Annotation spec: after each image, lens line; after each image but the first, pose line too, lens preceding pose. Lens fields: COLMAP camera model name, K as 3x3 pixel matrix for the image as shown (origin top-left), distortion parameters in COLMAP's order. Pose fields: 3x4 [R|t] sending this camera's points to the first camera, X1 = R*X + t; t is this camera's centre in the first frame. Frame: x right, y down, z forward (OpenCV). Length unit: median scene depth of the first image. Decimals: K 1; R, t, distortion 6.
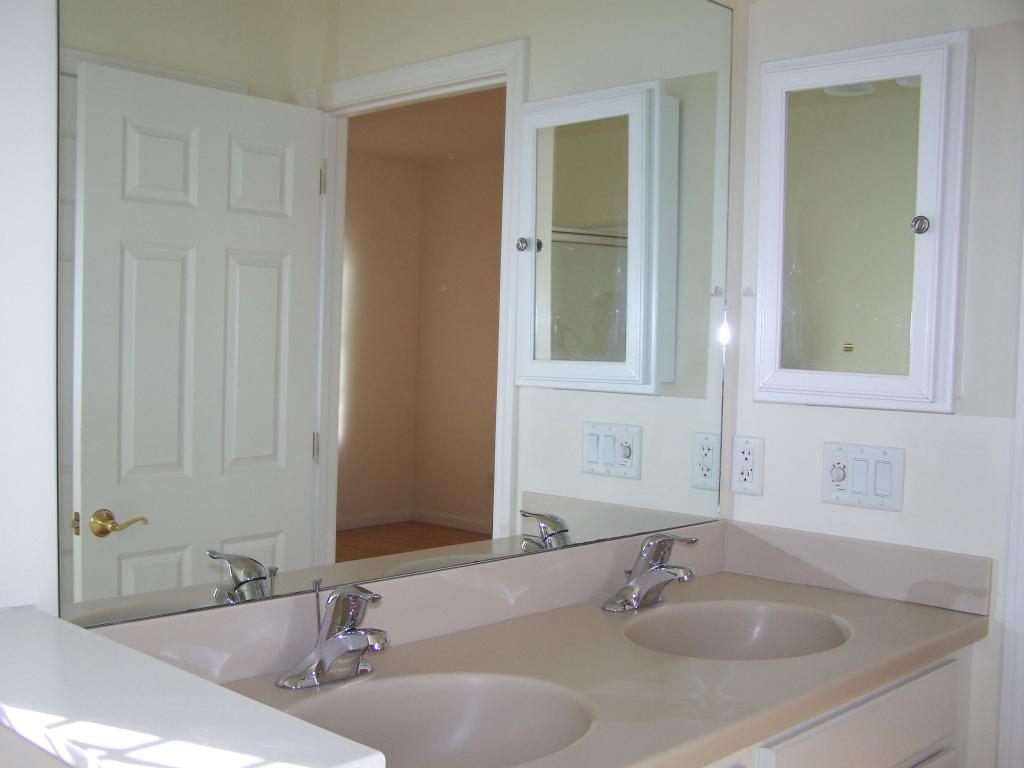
lens RADIAL K [[1142.9, 0, 512.0], [0, 1142.9, 384.0], [0, 0, 1]] dist [-0.064750, 0.012015]
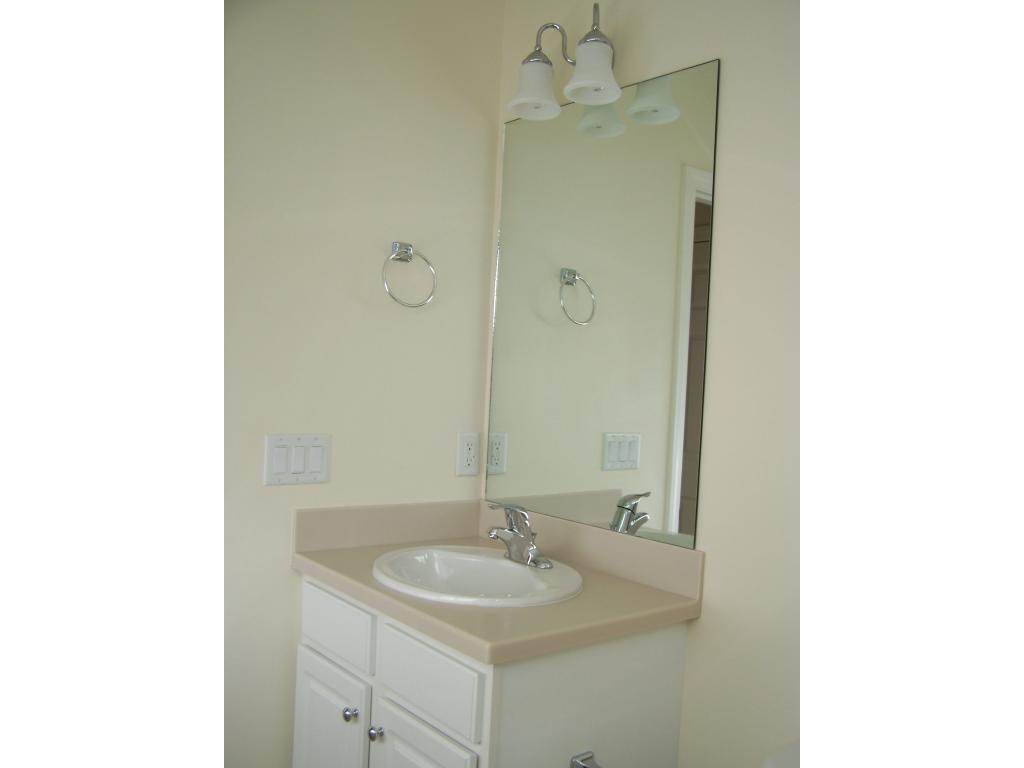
lens RADIAL K [[1142.9, 0, 512.0], [0, 1142.9, 384.0], [0, 0, 1]] dist [-0.064750, 0.012015]
pose [[0.066283, -0.048517, 0.996621, -0.952871], [-0.004560, 0.998792, 0.048926, -0.065414], [-0.997790, -0.007787, 0.065982, 0.718654]]
